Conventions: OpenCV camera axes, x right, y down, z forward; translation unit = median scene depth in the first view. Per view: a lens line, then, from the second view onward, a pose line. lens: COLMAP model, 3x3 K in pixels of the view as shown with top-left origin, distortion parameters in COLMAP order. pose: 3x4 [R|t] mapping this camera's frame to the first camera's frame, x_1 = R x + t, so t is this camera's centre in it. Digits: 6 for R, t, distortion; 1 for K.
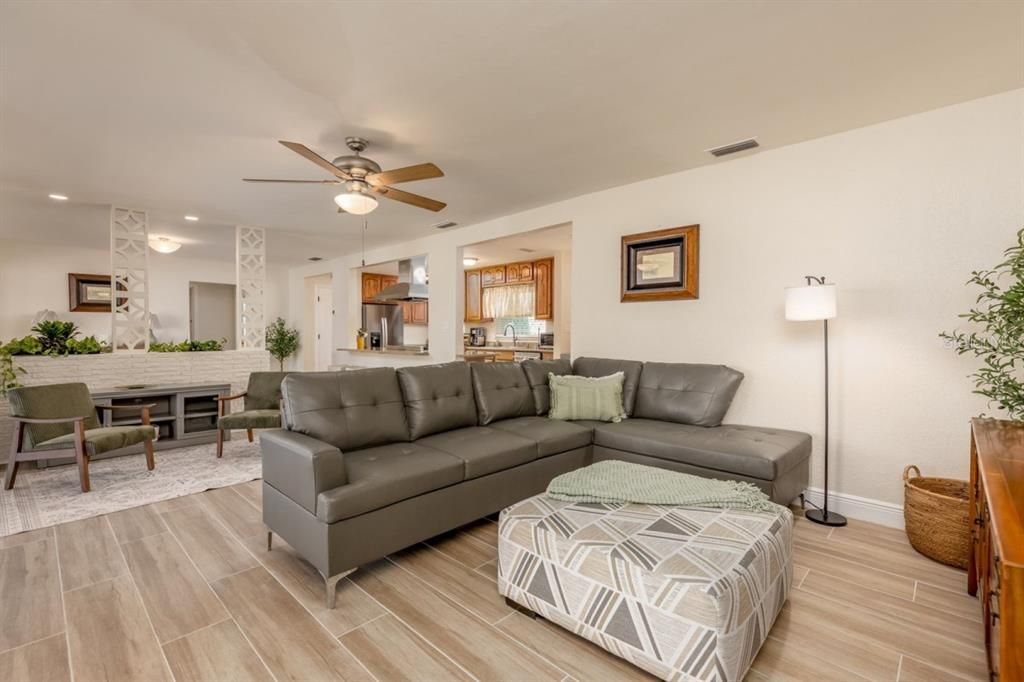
lens RADIAL K [[471.6, 0, 512.0], [0, 471.6, 341.0], [0, 0, 1]] dist [0.000627, 0.000020]
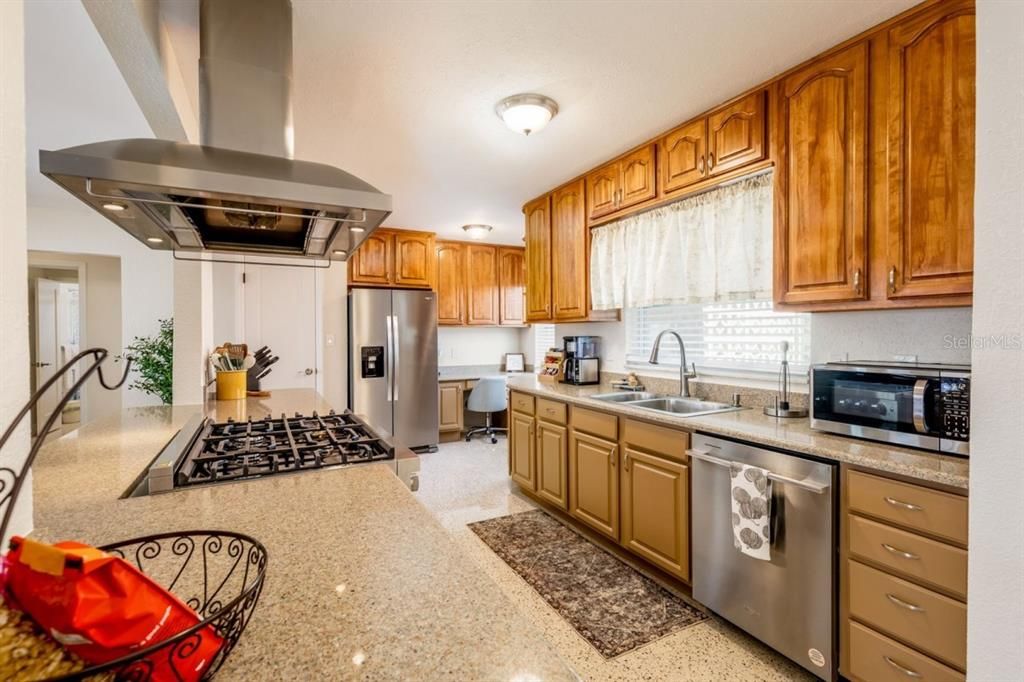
lens RADIAL K [[471.6, 0, 512.0], [0, 471.6, 341.0], [0, 0, 1]] dist [0.000627, 0.000020]
pose [[0.953050, -0.002137, -0.302806, -0.009732], [0.001369, 0.999995, -0.002748, -0.024262], [0.302810, 0.002204, 0.953048, 0.643128]]
